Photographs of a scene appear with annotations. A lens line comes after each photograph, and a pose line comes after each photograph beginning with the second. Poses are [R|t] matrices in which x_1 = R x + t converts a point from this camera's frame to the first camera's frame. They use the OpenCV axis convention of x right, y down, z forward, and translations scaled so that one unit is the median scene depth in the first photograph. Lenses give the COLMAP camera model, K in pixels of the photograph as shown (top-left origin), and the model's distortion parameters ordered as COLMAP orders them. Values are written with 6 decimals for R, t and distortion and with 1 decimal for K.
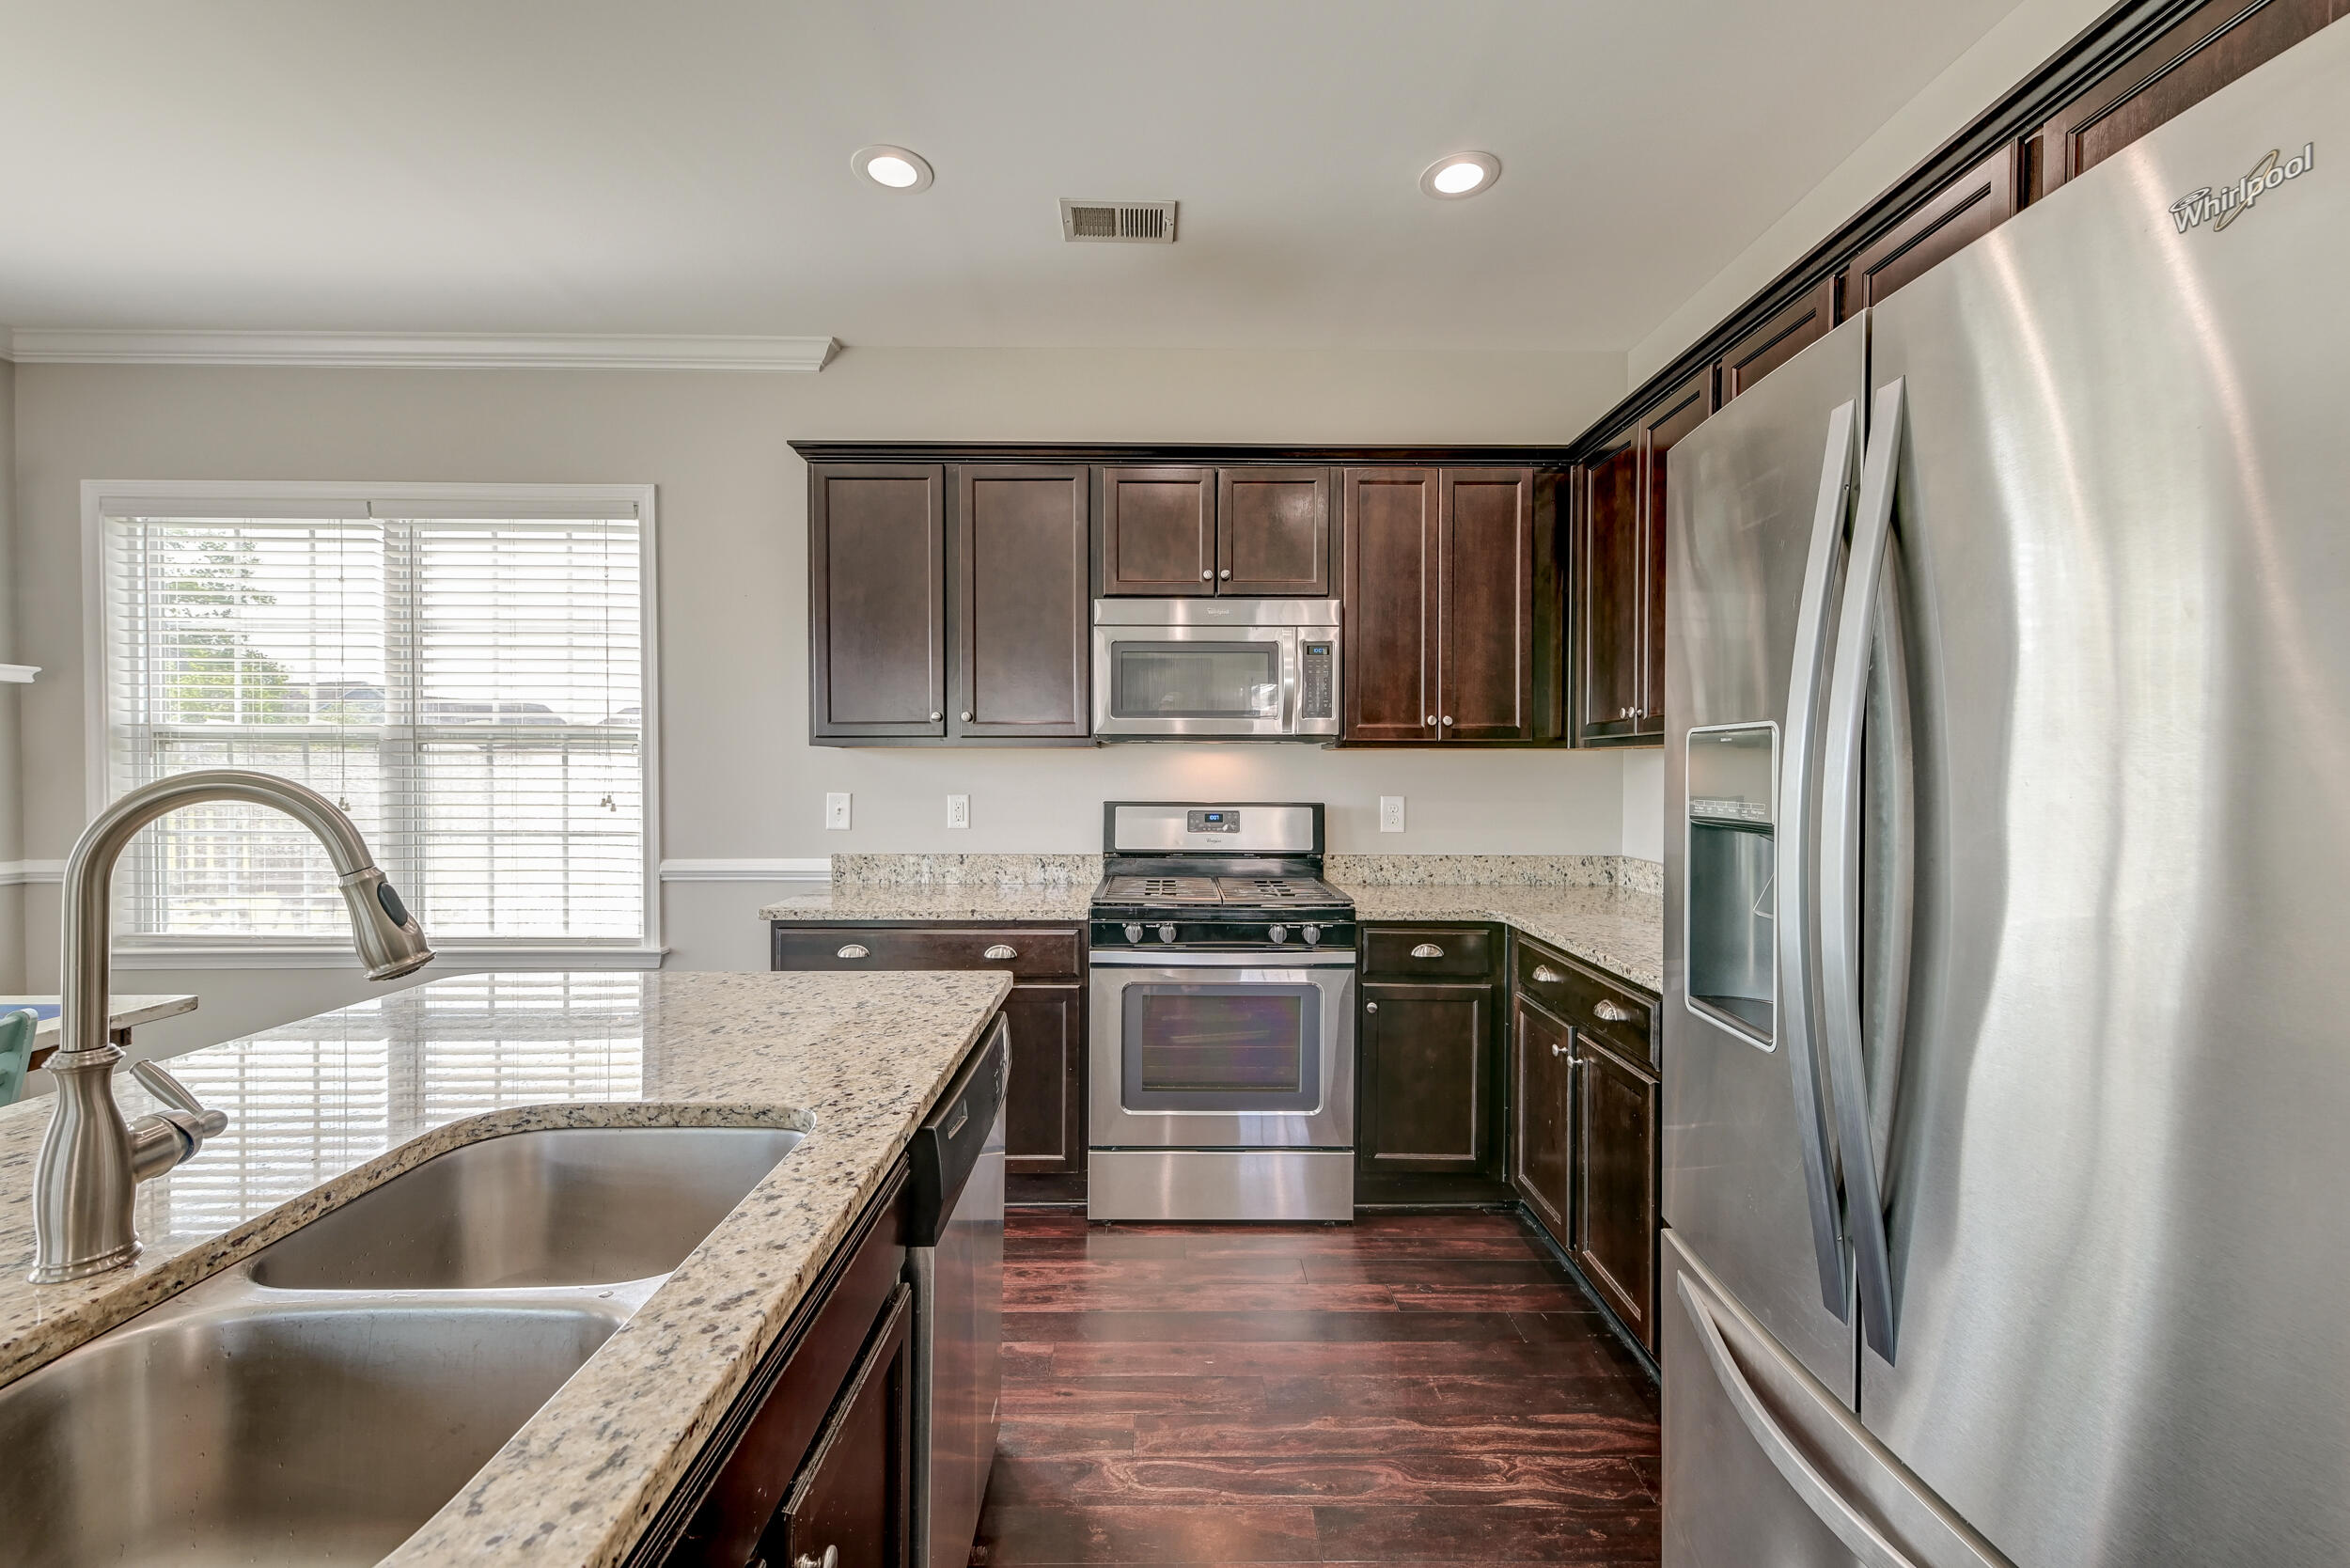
lens RADIAL K [[994.1, 0, 1171.6], [0, 994.1, 785.4], [0, 0, 1]] dist [0.009173, -0.001215]
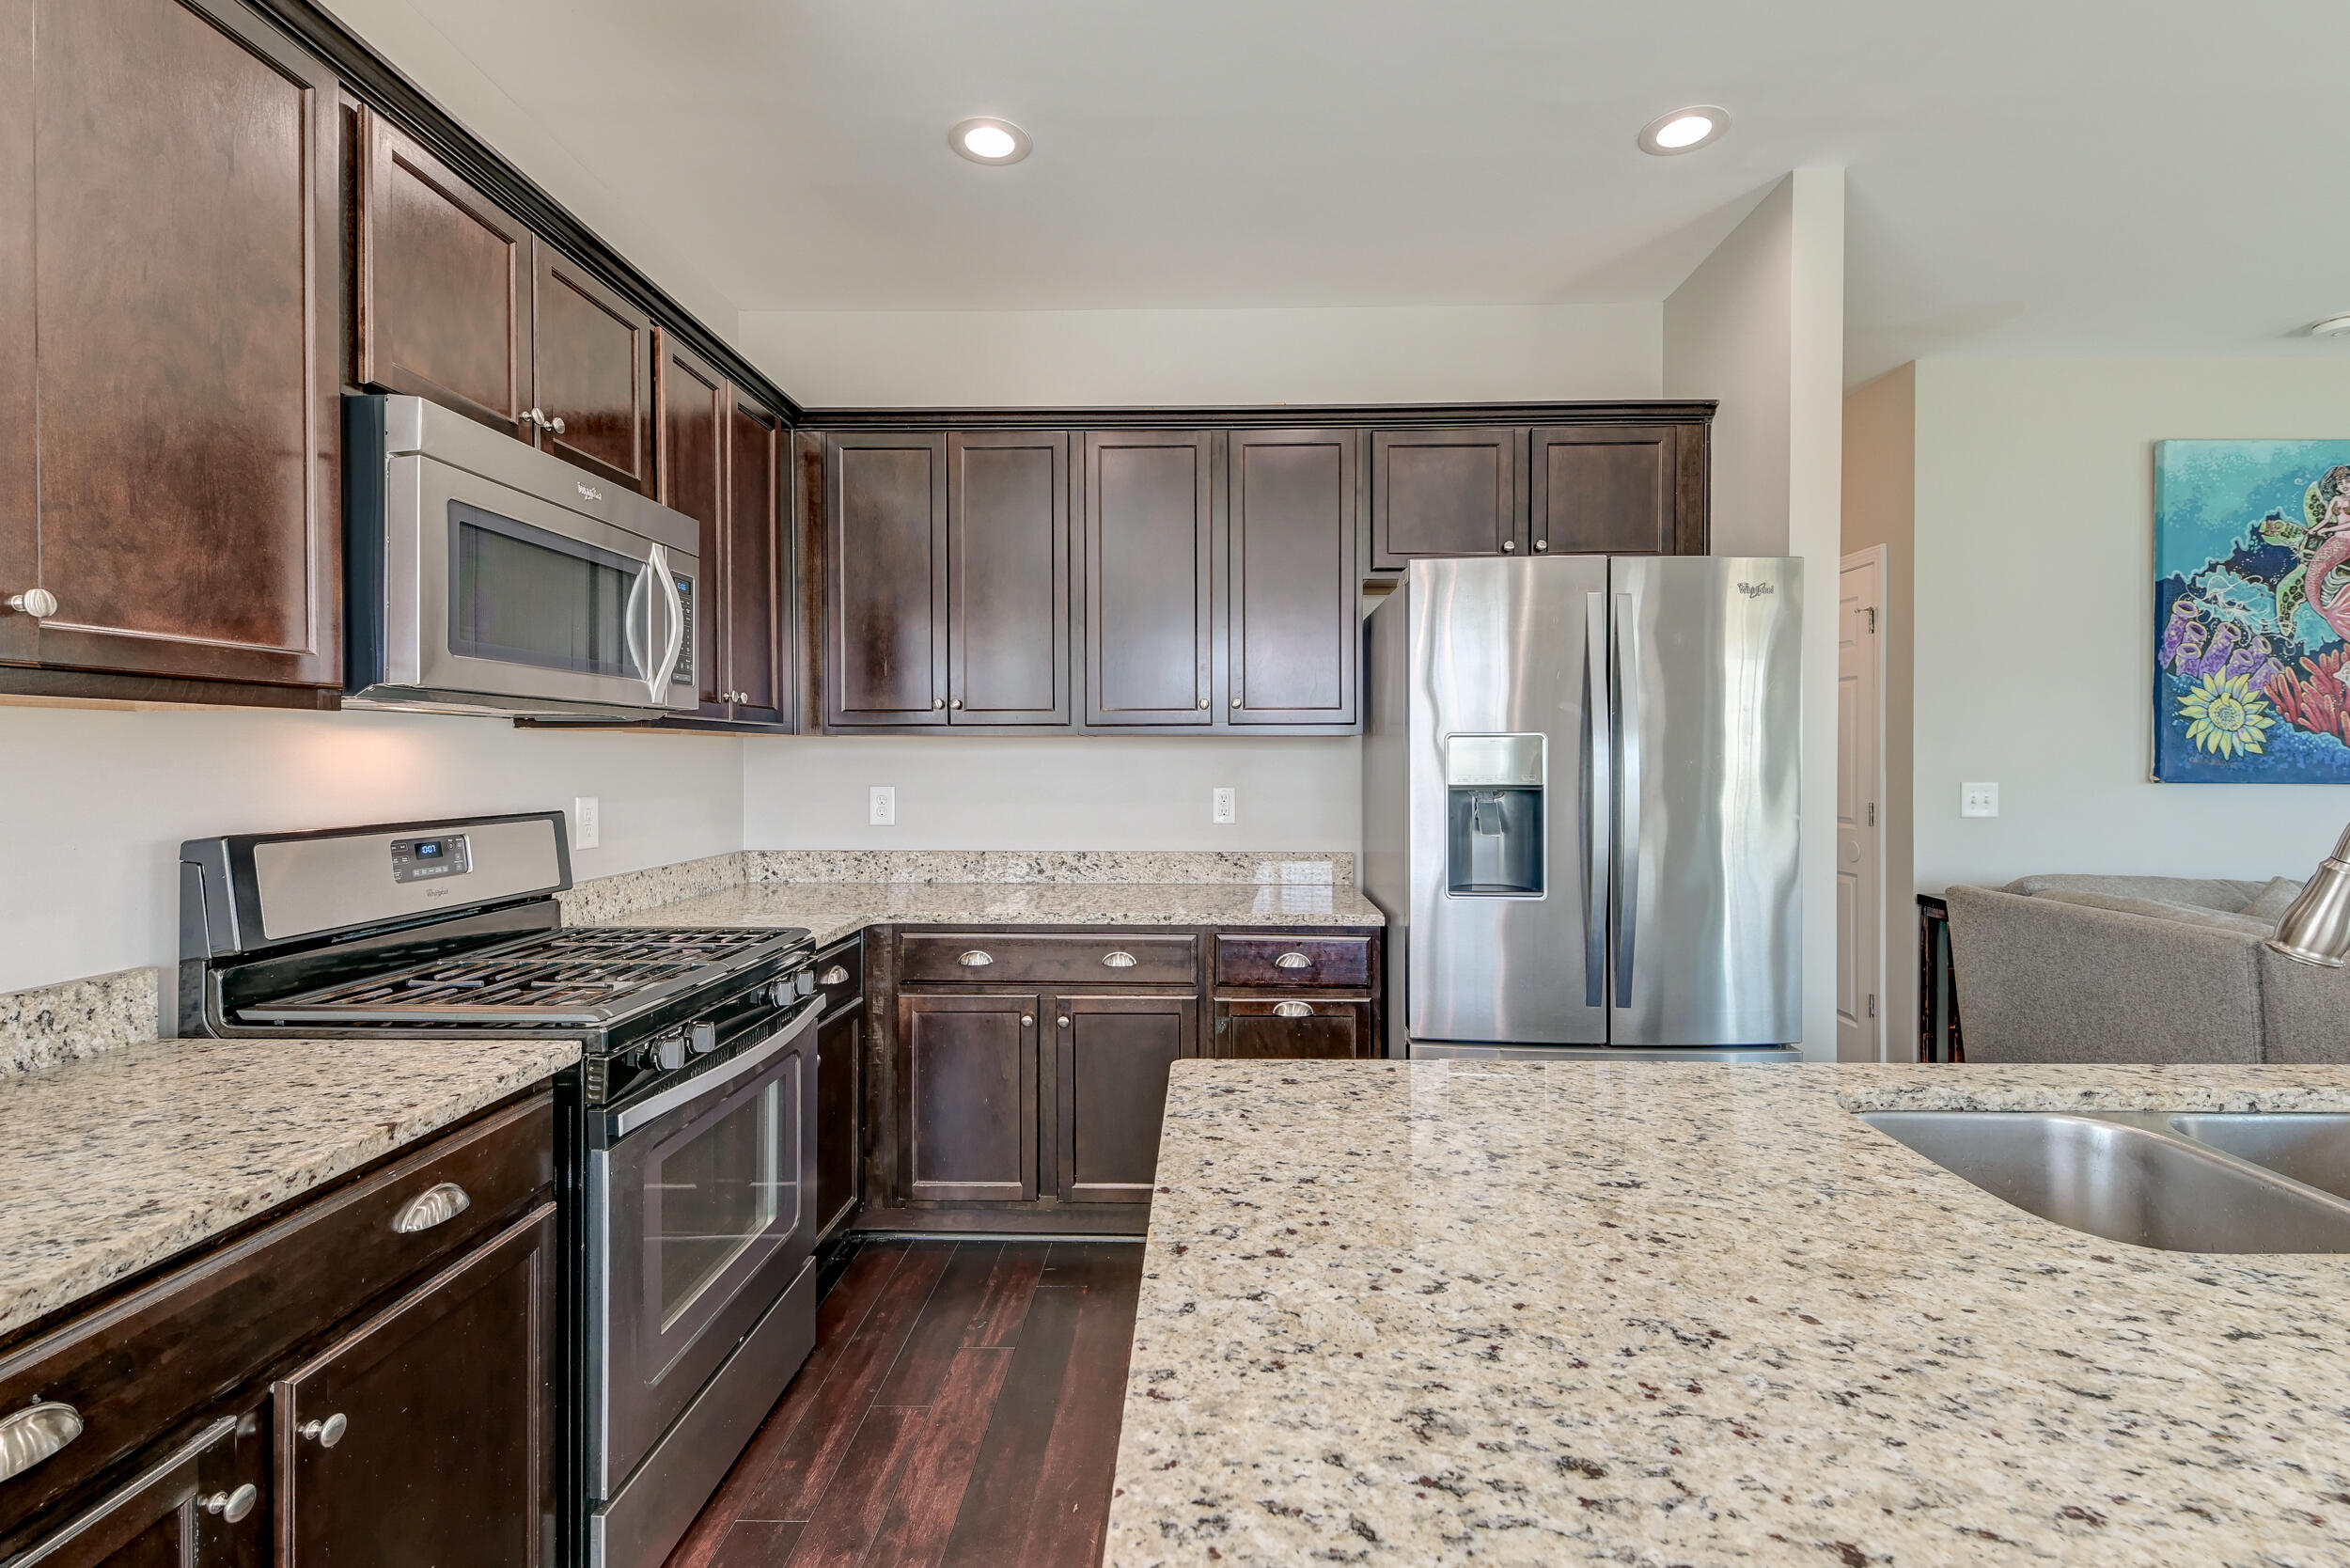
lens RADIAL K [[1011.4, 0, 1201.2], [0, 1011.4, 759.0], [0, 0, 1]] dist [0.023033, -0.010051]
pose [[0.030026, -0.006469, 0.999528, -0.524935], [0.016802, 0.999841, 0.005966, -0.013594], [-0.999408, 0.016615, 0.030130, 0.592153]]
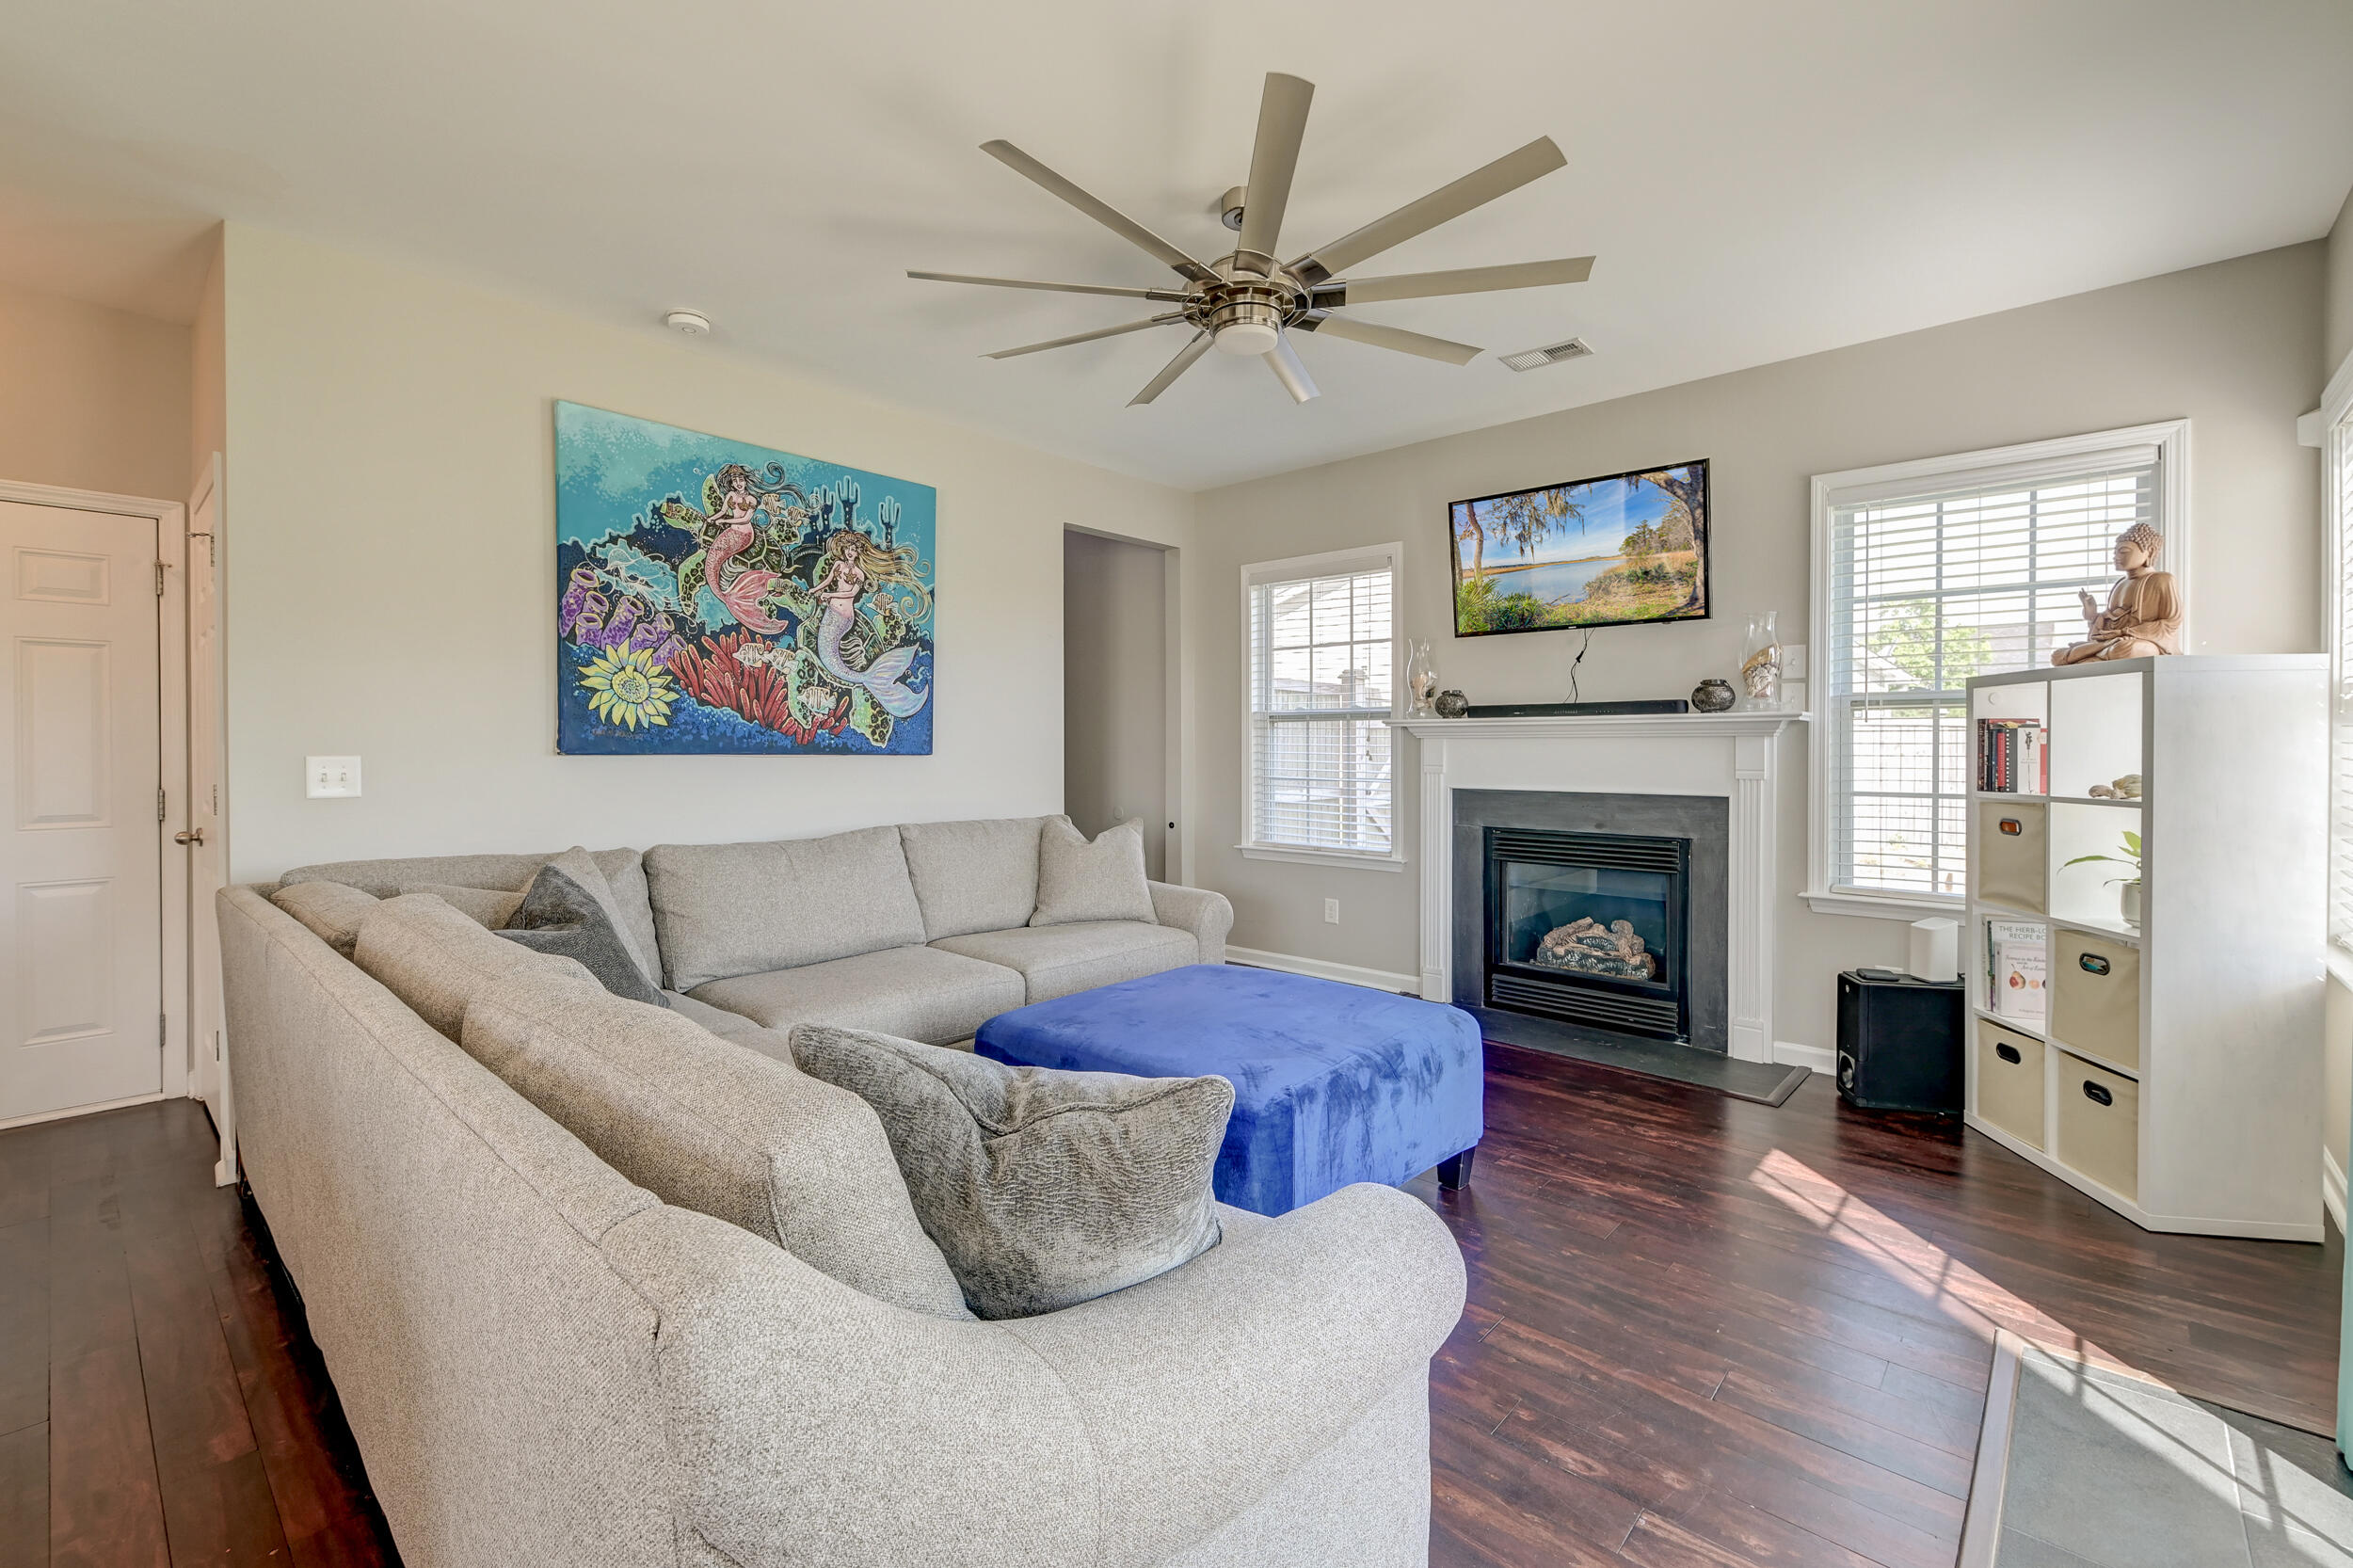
lens RADIAL K [[1015.4, 0, 1167.1], [0, 1015.4, 760.0], [0, 0, 1]] dist [0.022025, -0.000192]
pose [[-0.735425, -0.013660, 0.677469, -0.584337], [0.009027, 0.999511, 0.029952, 0.016714], [-0.677546, 0.028143, -0.734942, -0.073013]]
